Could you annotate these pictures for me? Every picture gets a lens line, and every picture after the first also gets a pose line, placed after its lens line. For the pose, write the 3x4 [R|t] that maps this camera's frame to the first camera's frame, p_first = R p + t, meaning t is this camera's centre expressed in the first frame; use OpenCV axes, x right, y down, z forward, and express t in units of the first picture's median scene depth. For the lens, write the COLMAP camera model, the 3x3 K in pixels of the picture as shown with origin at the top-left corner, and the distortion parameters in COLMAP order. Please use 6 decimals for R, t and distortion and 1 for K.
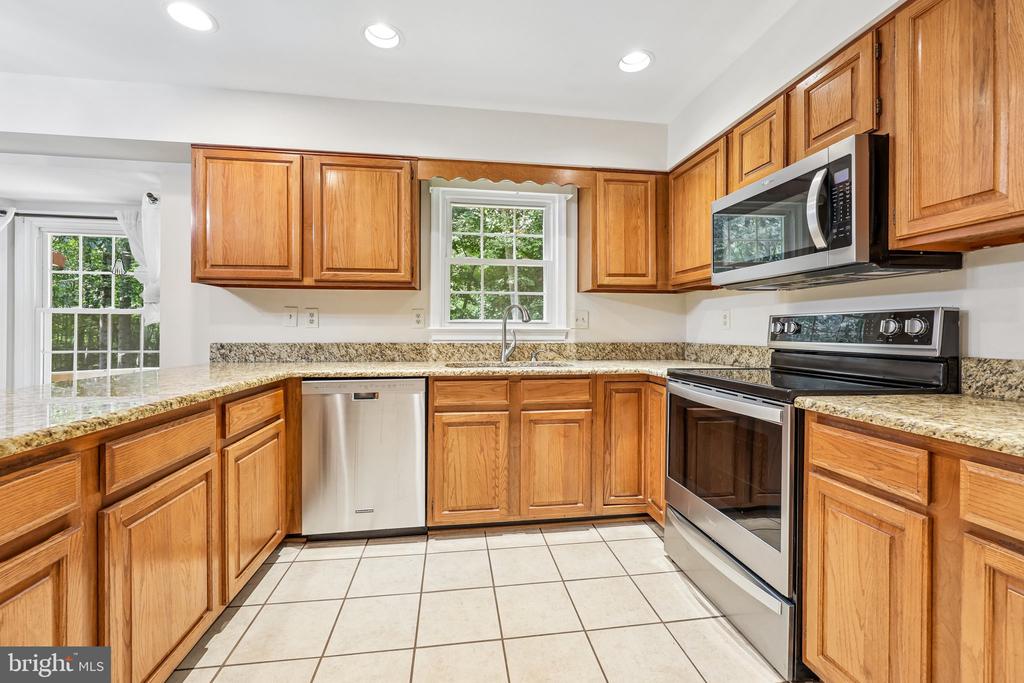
lens RADIAL K [[415.0, 0, 516.7], [0, 415.0, 332.3], [0, 0, 1]] dist [-0.001520, 0.000605]
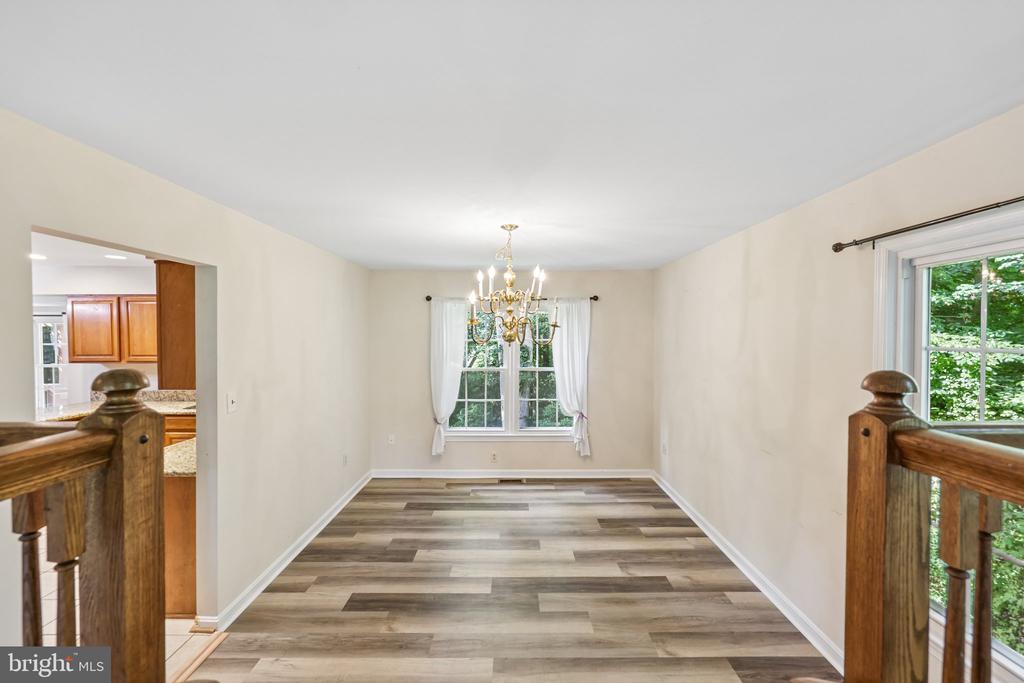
lens RADIAL K [[415.0, 0, 514.4], [0, 415.0, 343.6], [0, 0, 1]] dist [-0.001520, 0.000605]
pose [[0.988991, 0.002226, -0.147956, 1.597150], [0.001063, 0.999754, 0.022144, -0.250461], [0.147969, -0.022057, 0.988746, -0.643487]]
